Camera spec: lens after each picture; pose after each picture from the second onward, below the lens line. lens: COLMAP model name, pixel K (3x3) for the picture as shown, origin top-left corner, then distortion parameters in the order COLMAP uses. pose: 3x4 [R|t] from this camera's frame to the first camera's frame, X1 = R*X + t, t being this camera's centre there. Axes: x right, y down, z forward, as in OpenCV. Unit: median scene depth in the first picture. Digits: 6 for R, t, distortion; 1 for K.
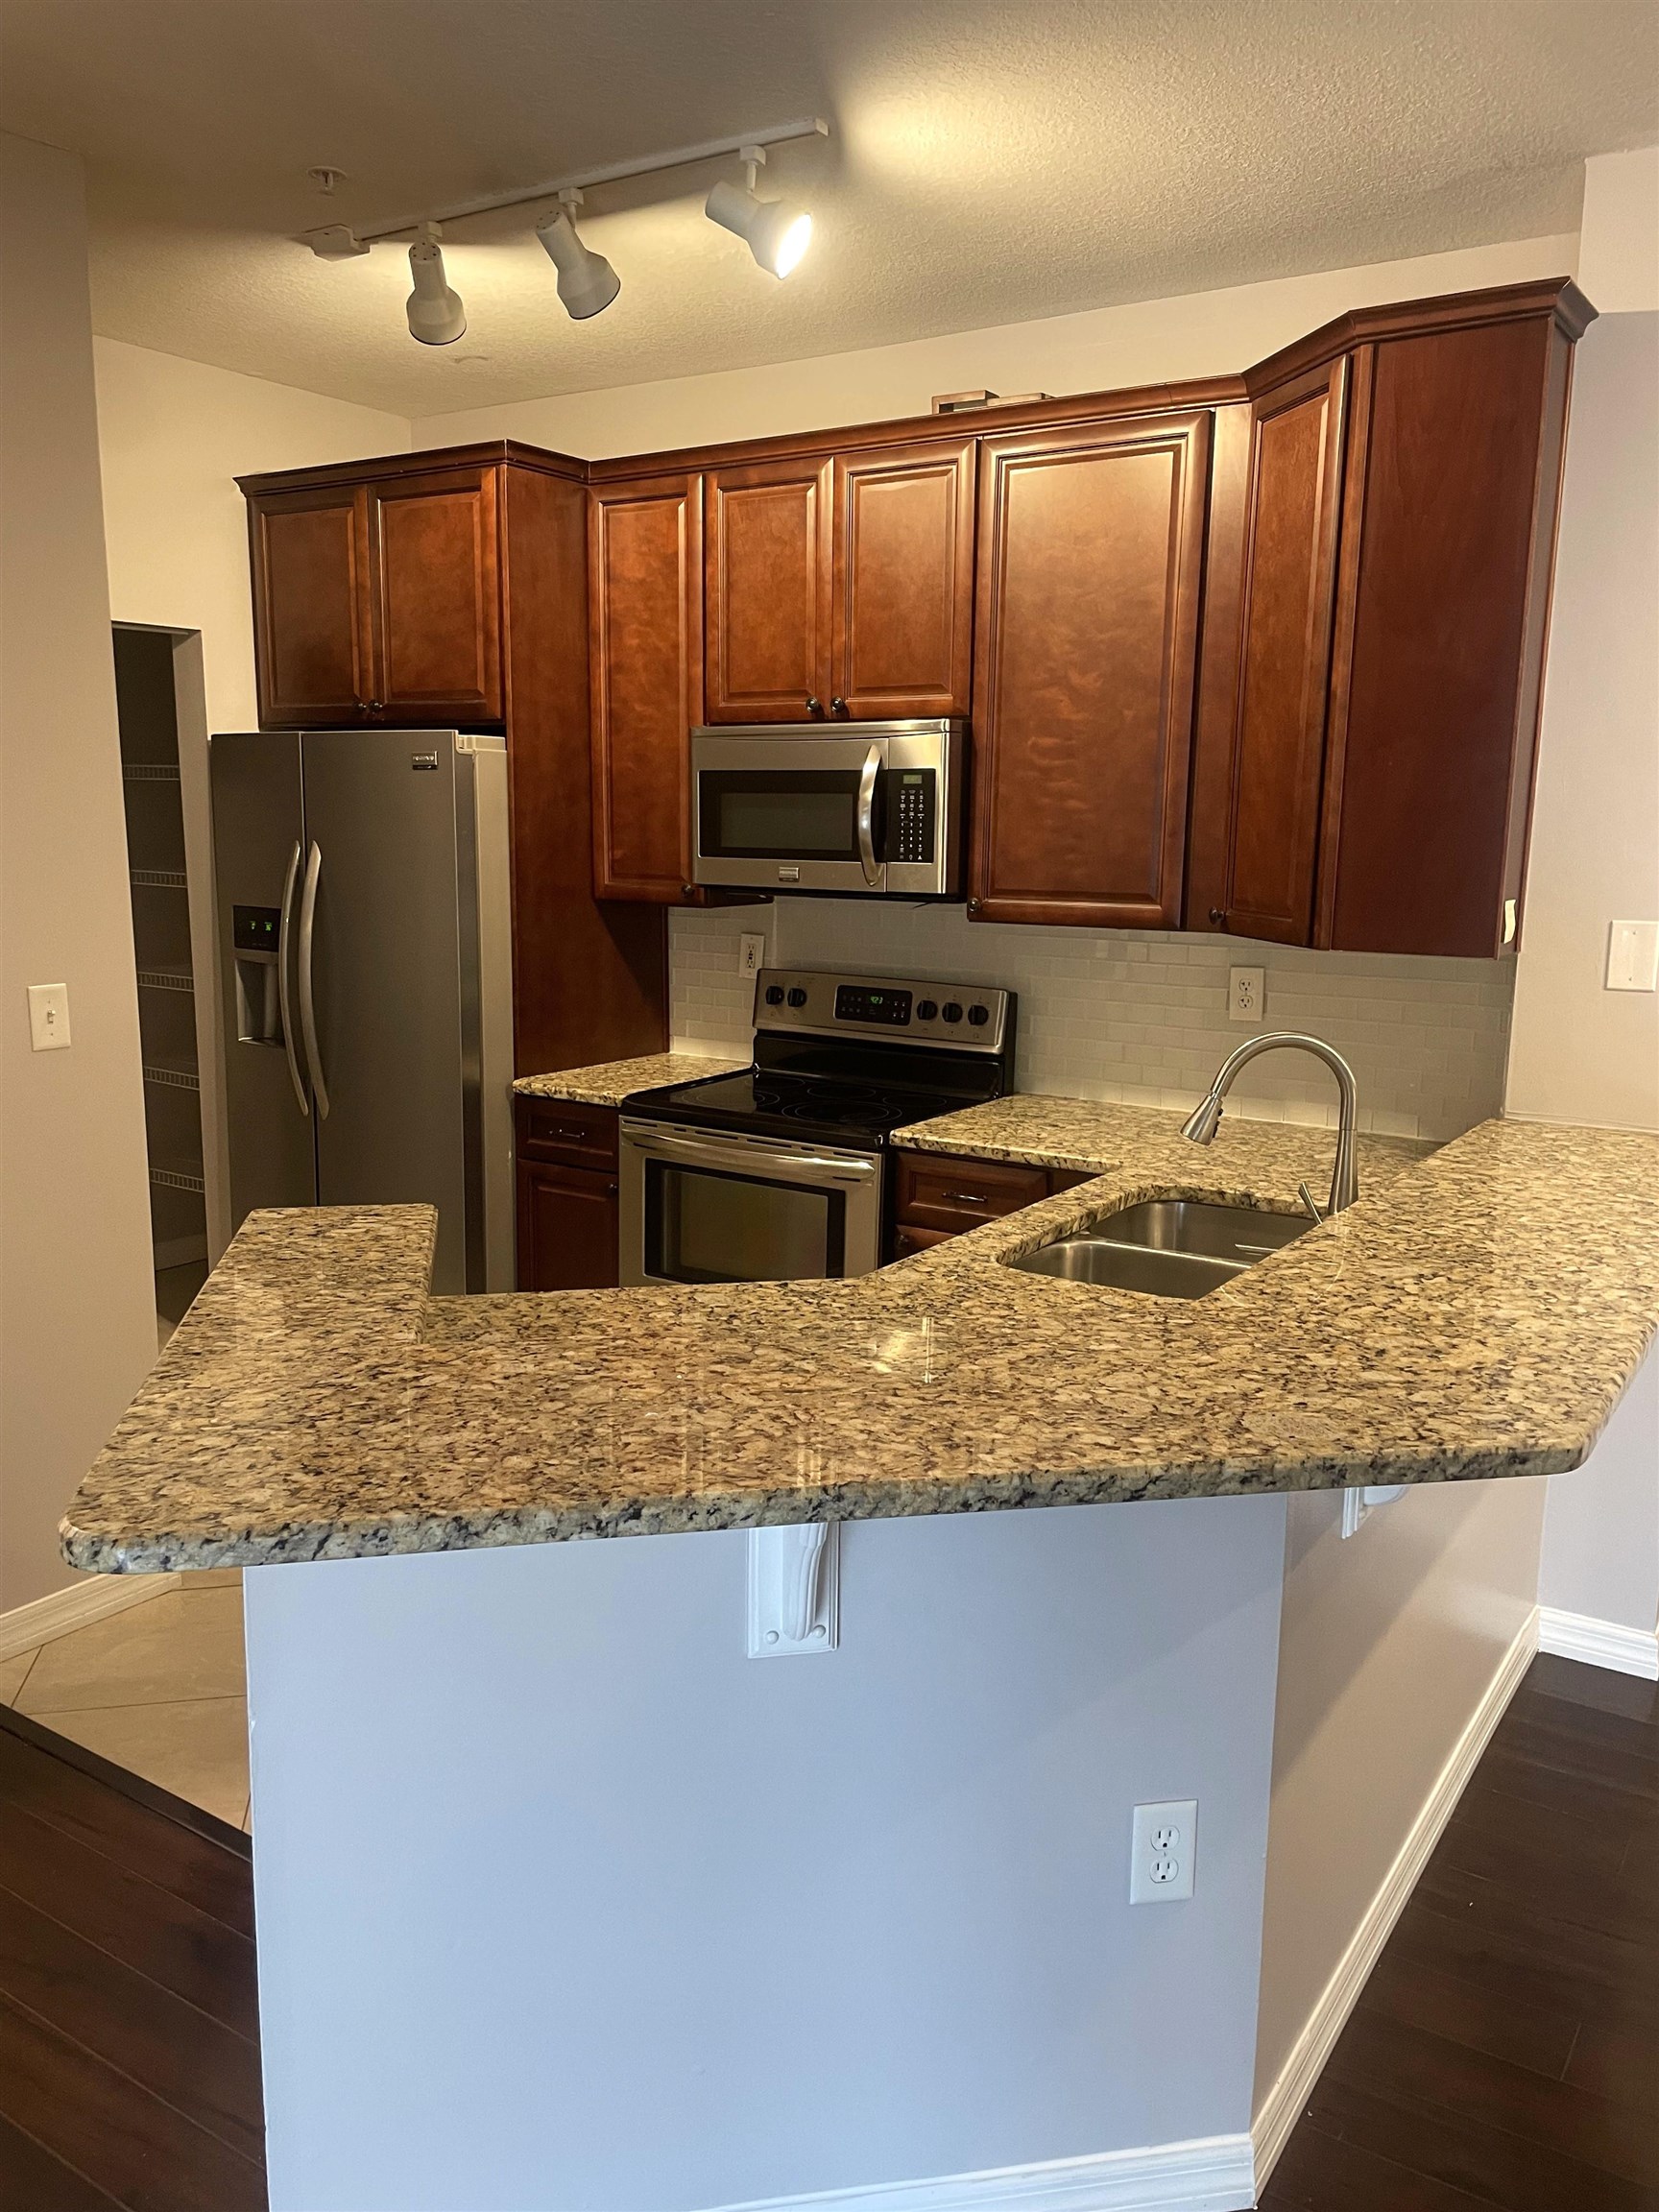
lens RADIAL K [[1668.4, 0, 812.0], [0, 1668.4, 1107.5], [0, 0, 1]] dist [0.097937, -0.124353]
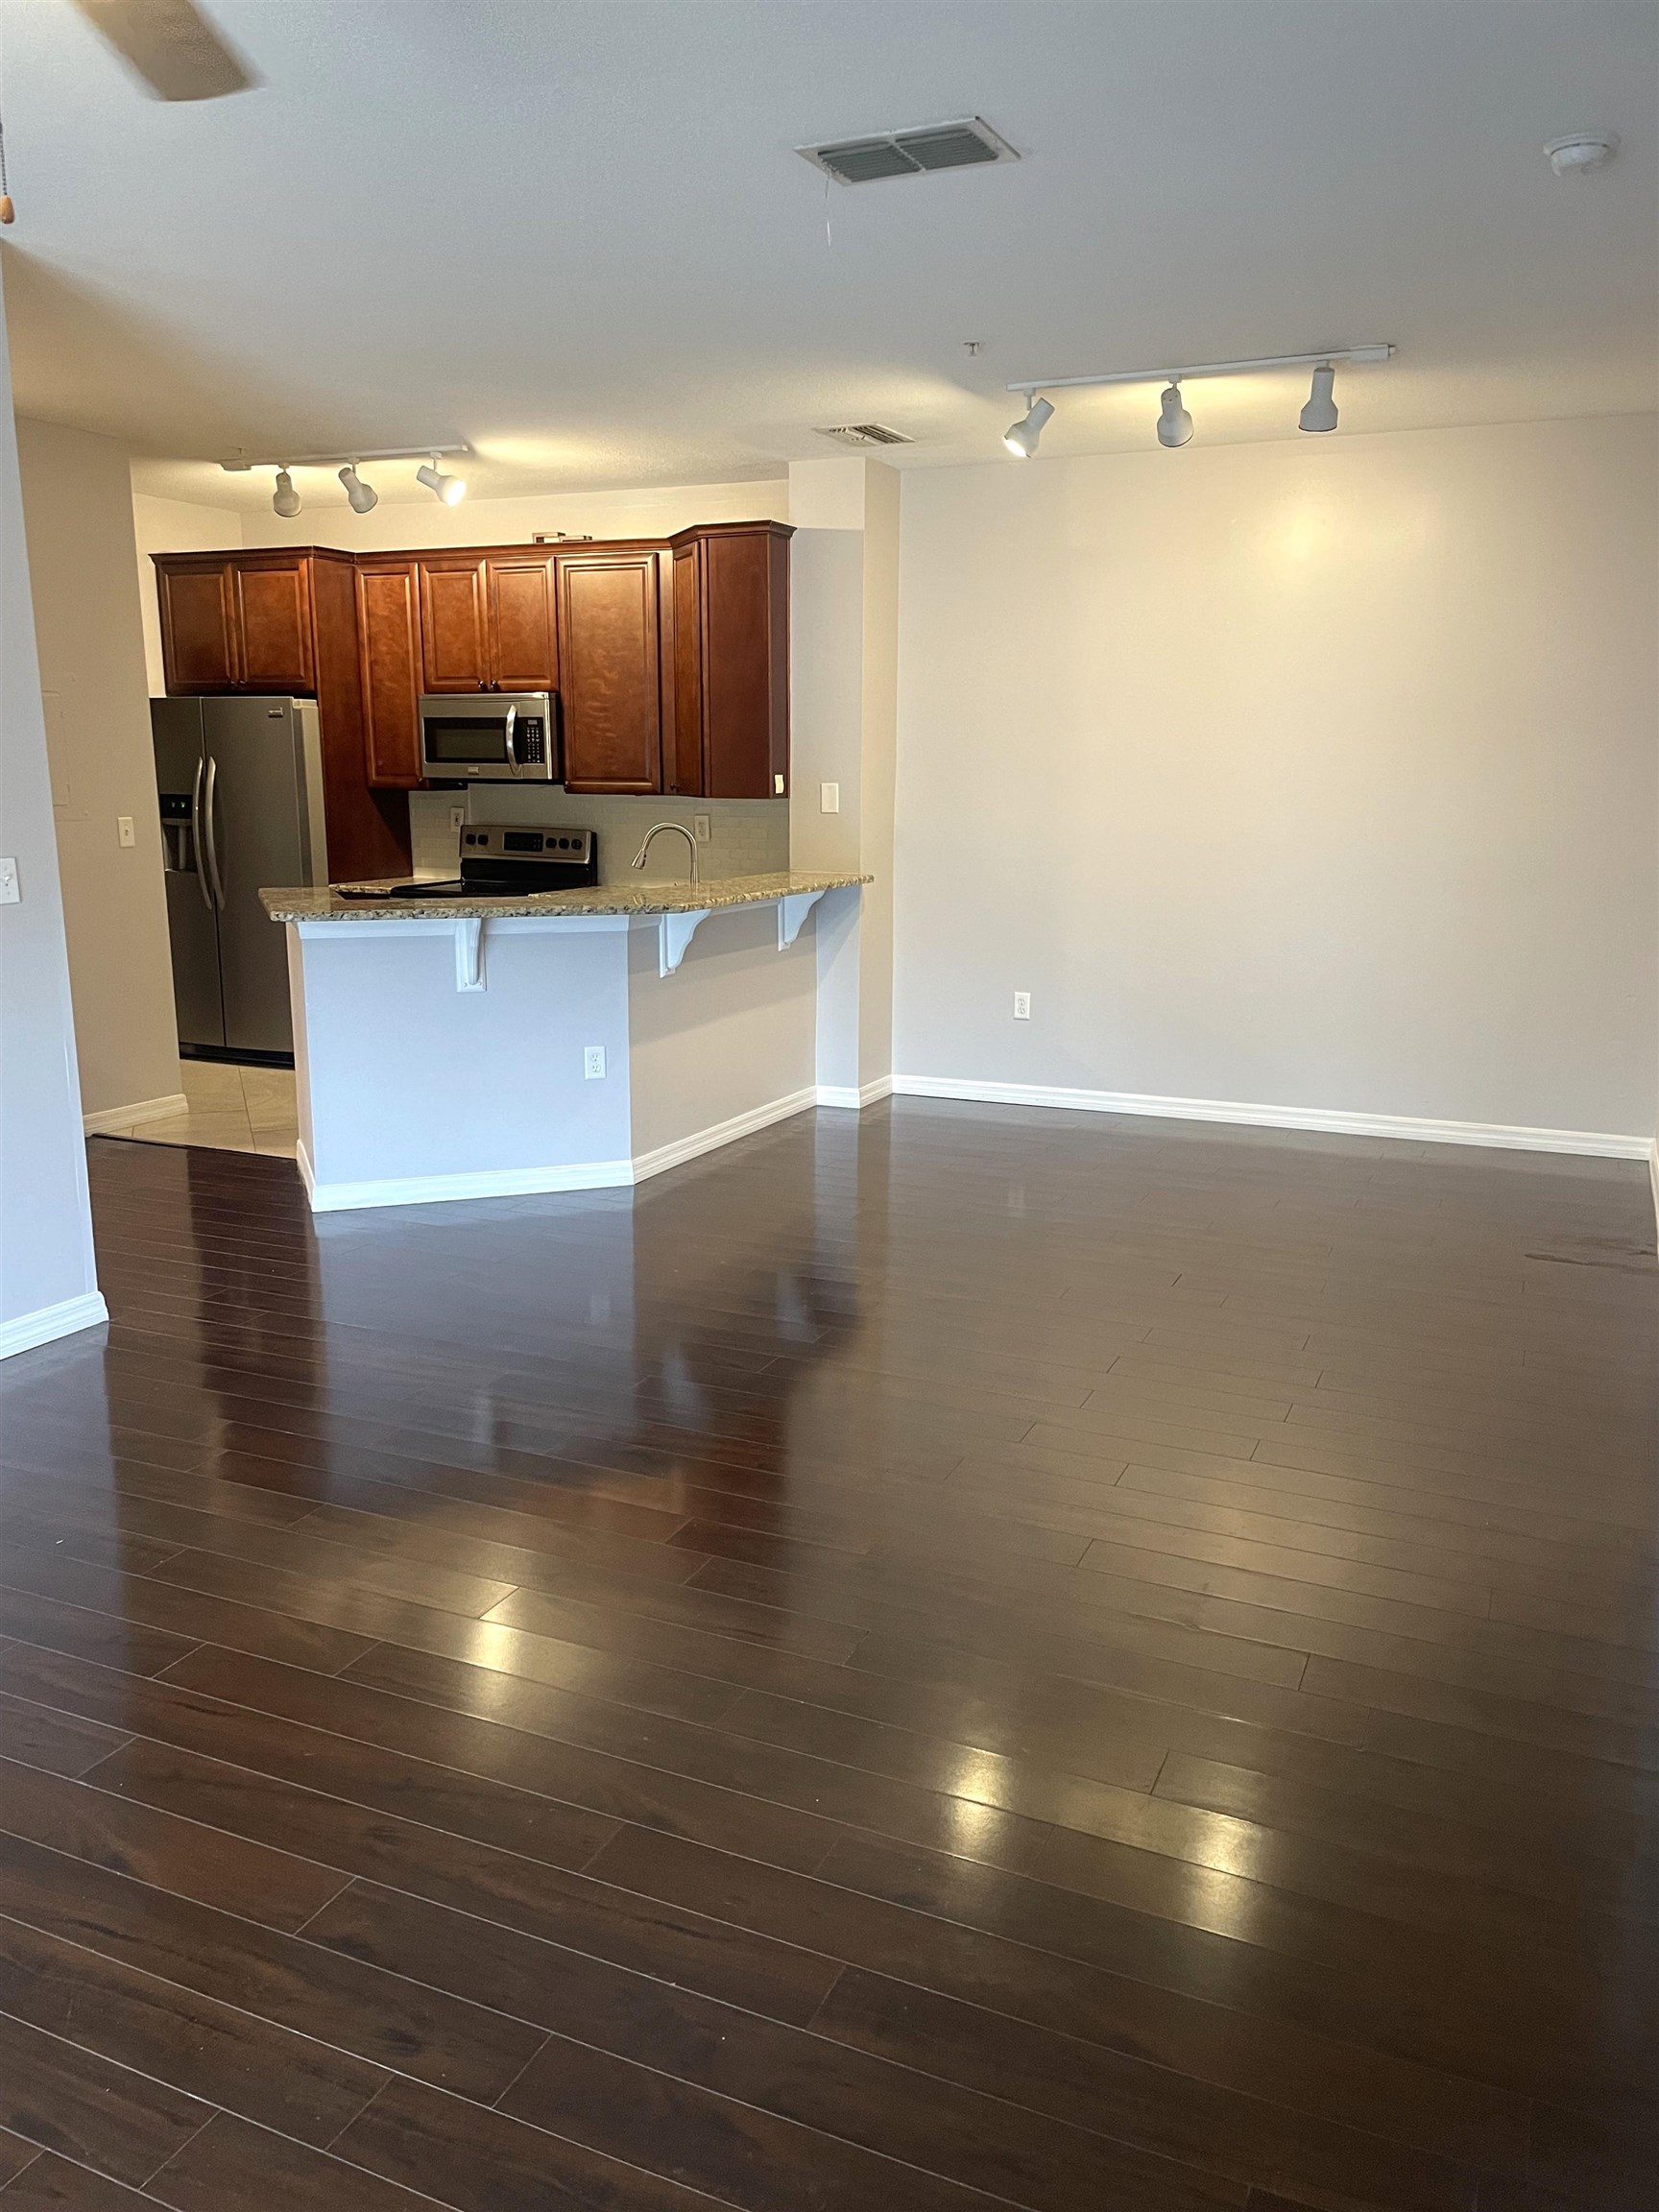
lens RADIAL K [[1668.4, 0, 812.0], [0, 1668.4, 1107.5], [0, 0, 1]] dist [0.097937, -0.124353]
pose [[0.986925, -0.041809, 0.155666, 0.056846], [0.036874, 0.998726, 0.034458, 0.208606], [-0.156909, -0.028267, 0.987209, -1.055664]]
